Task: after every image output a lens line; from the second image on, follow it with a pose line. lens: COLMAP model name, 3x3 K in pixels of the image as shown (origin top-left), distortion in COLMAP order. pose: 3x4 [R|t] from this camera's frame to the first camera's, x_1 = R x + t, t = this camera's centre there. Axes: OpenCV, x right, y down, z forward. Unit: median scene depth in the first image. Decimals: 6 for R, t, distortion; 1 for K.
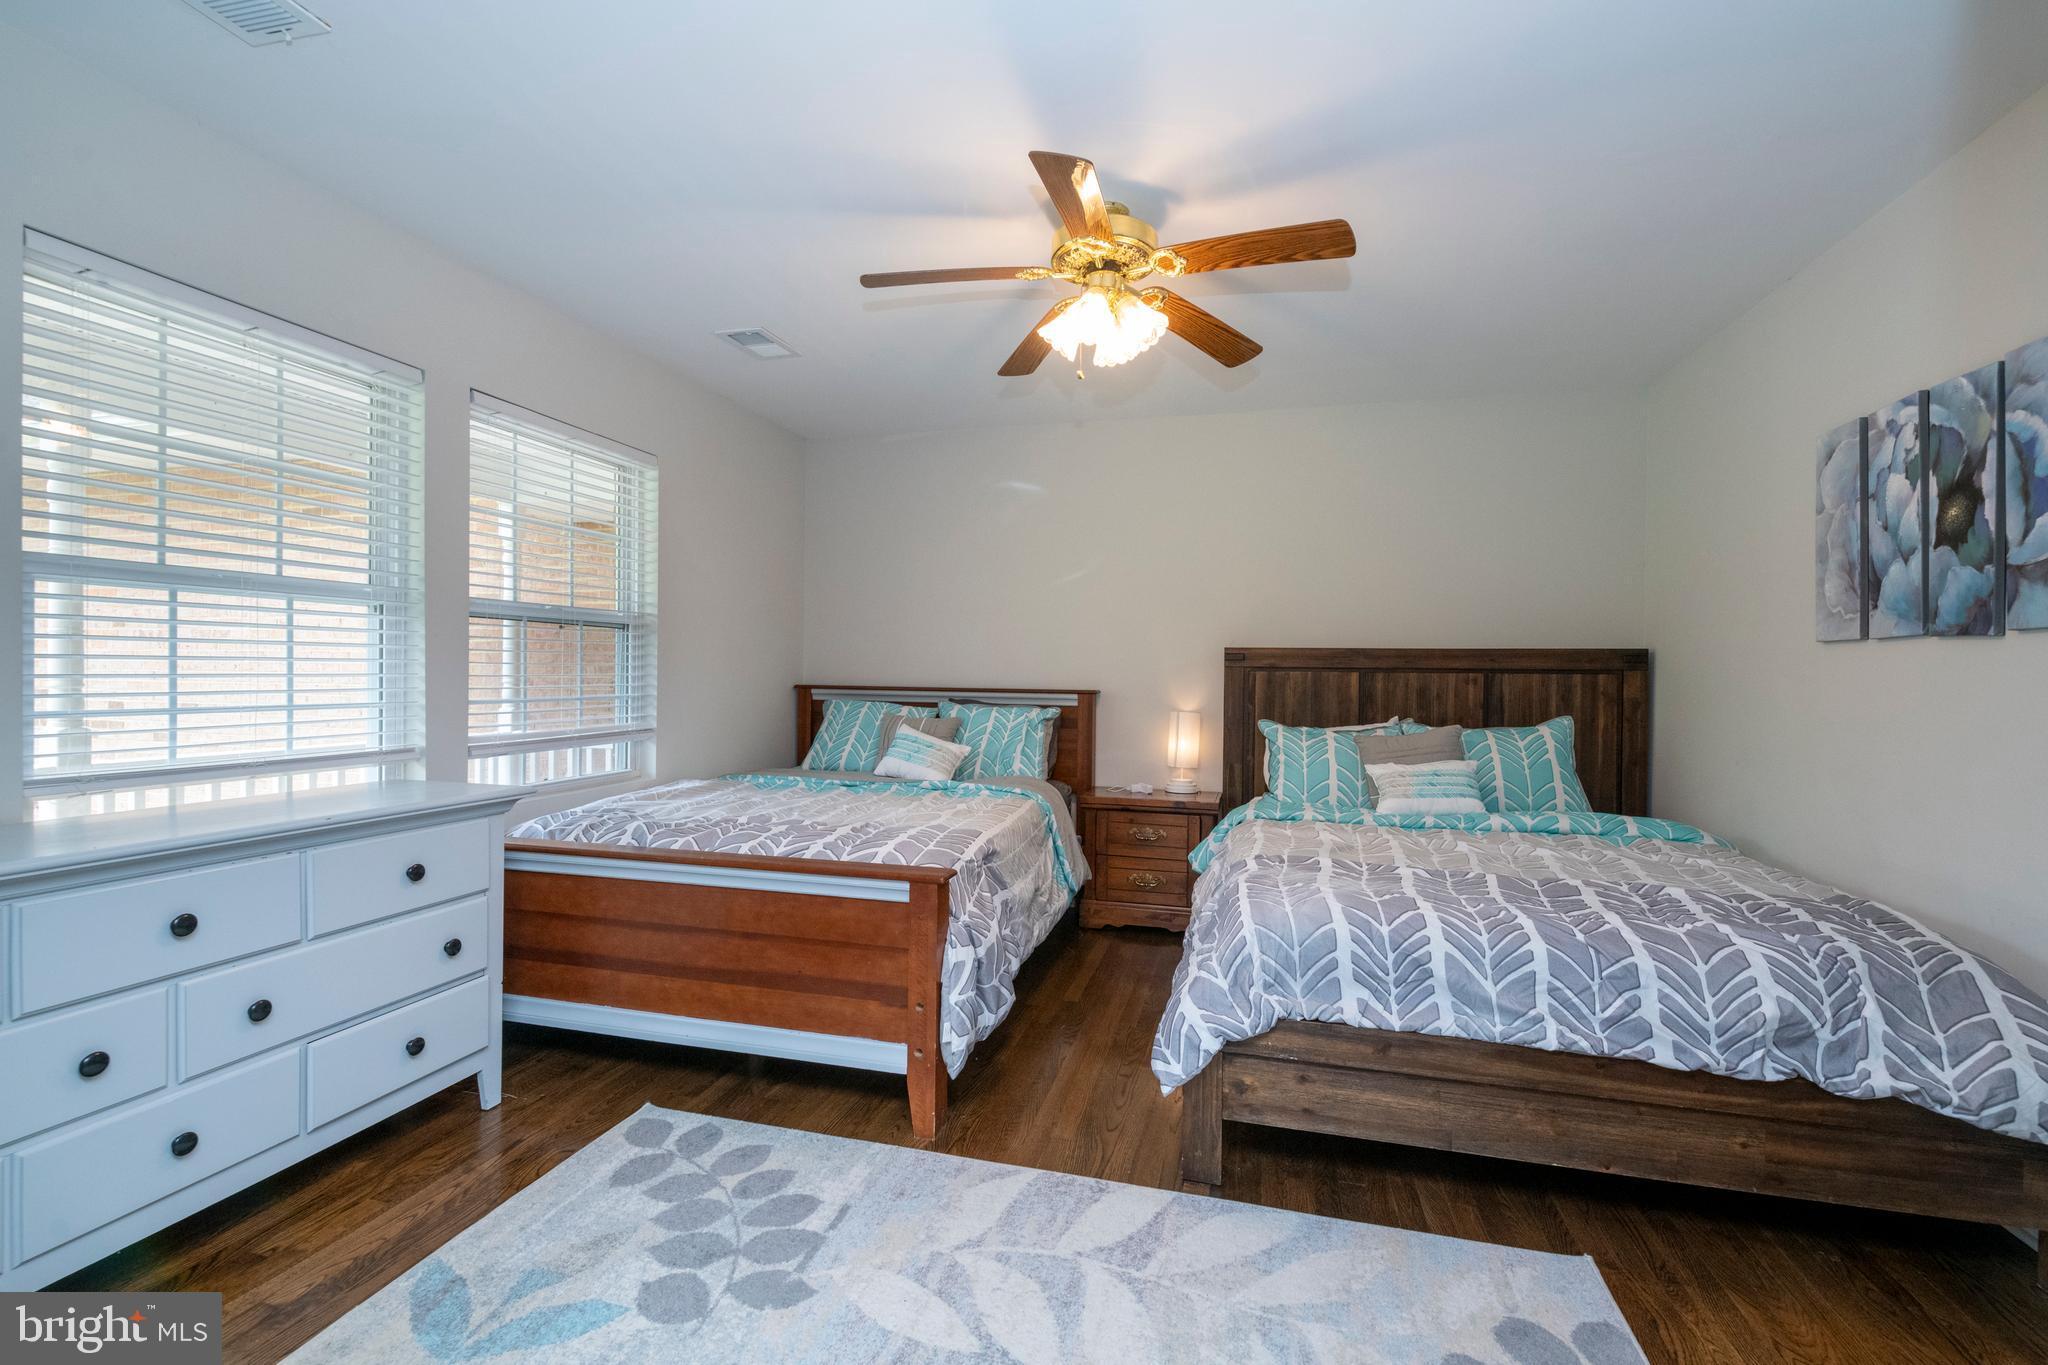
lens RADIAL K [[870.1, 0, 1027.4], [0, 870.1, 668.9], [0, 0, 1]] dist [-0.000151, -0.001011]
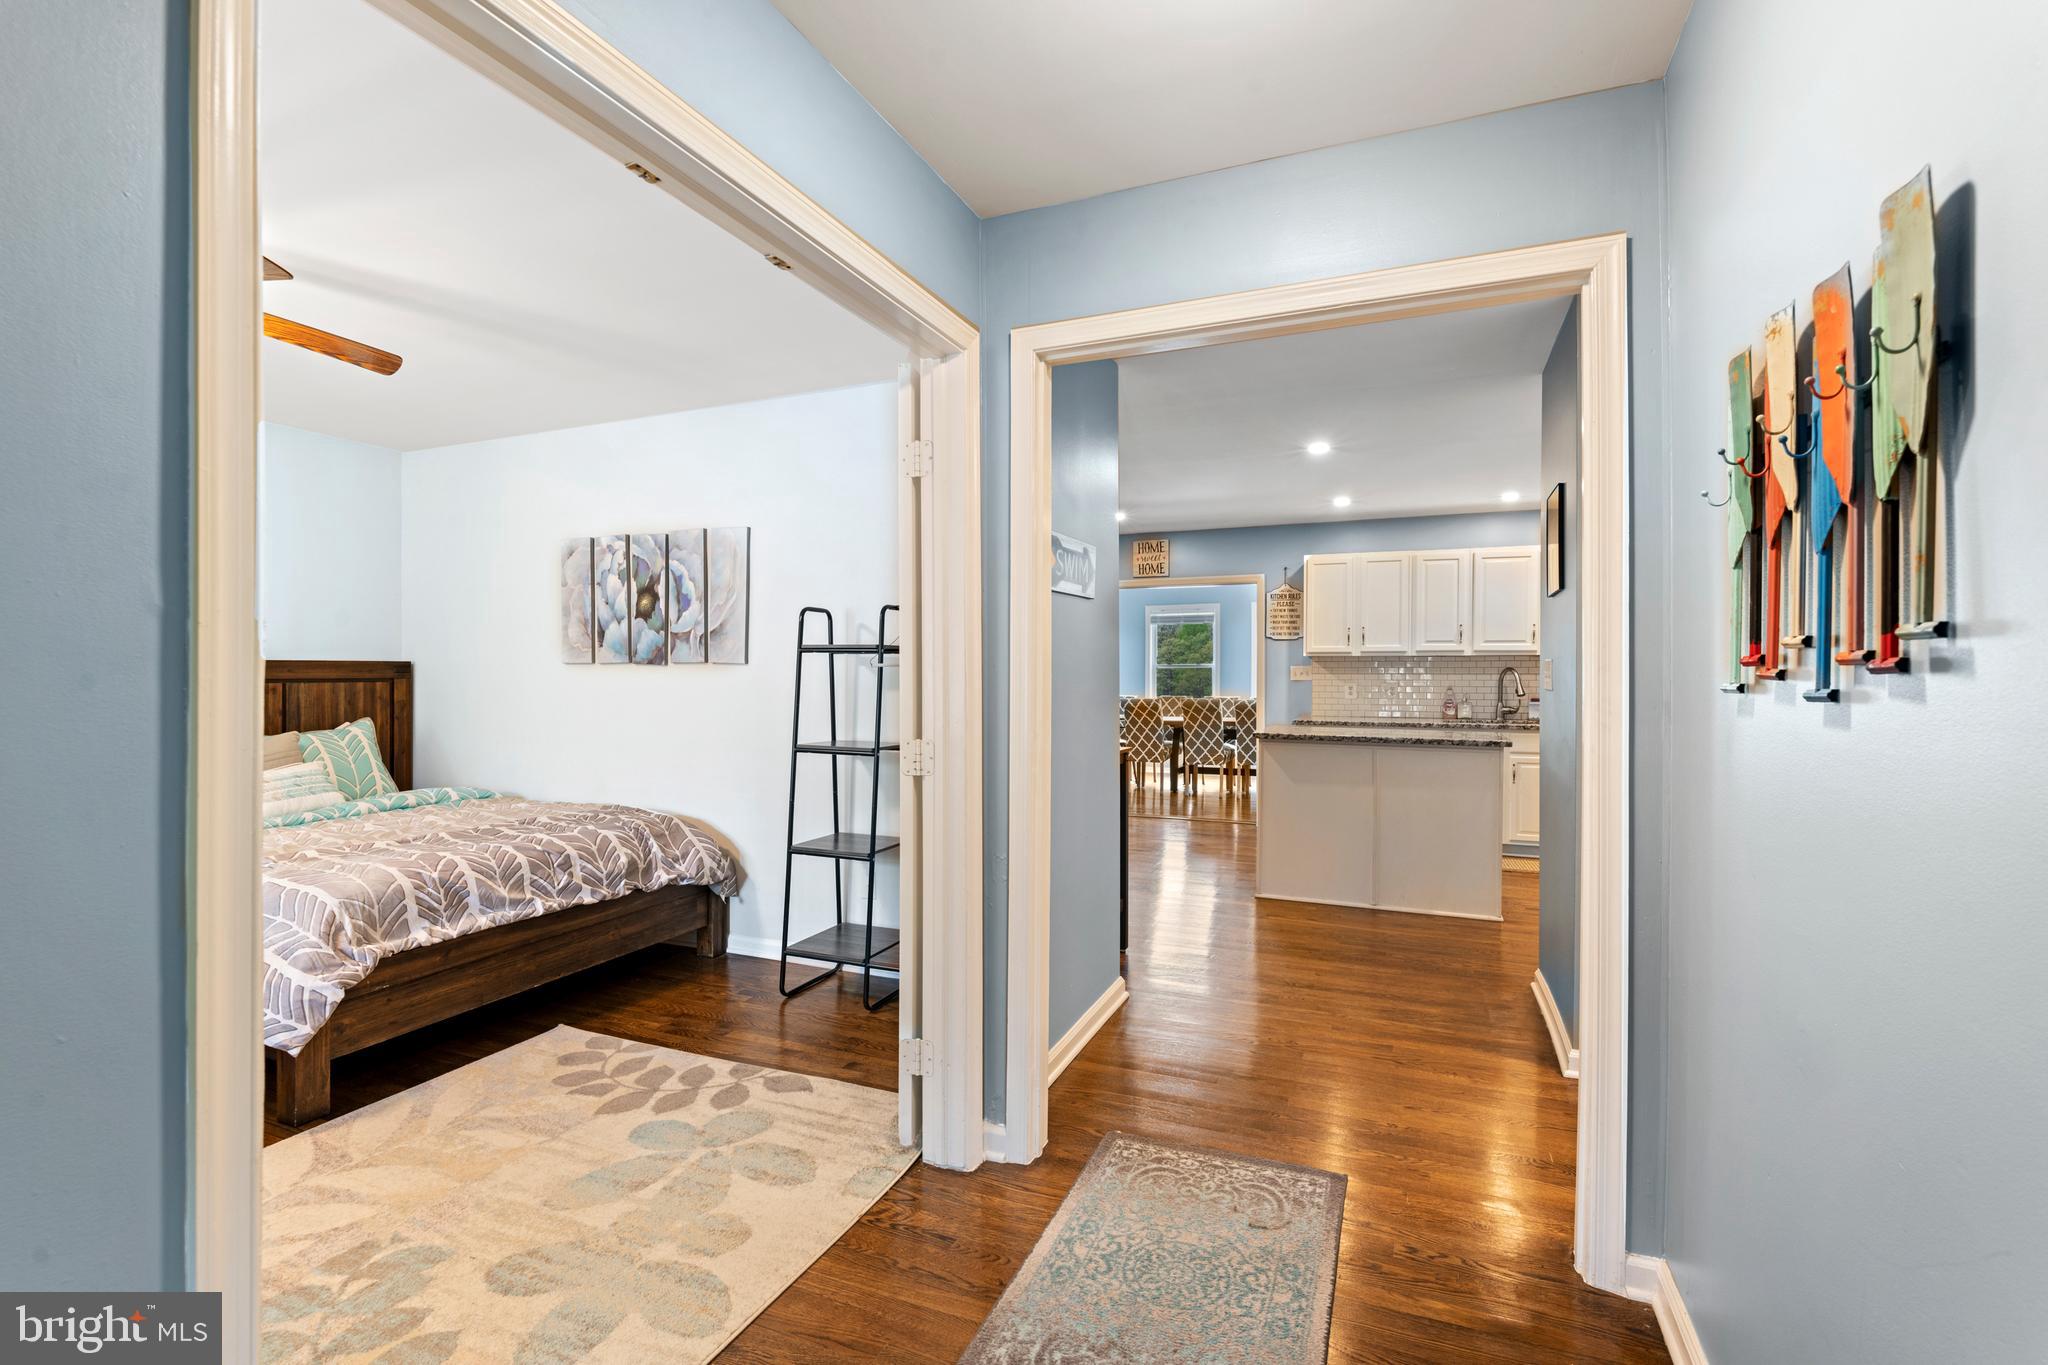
lens RADIAL K [[915.7, 0, 1022.0], [0, 915.7, 674.7], [0, 0, 1]] dist [-0.002019, -0.000451]
pose [[0.137000, -0.014384, 0.990467, -0.907730], [-0.004932, 0.999872, 0.015203, -0.051827], [-0.990559, -0.006968, 0.136911, -0.144057]]
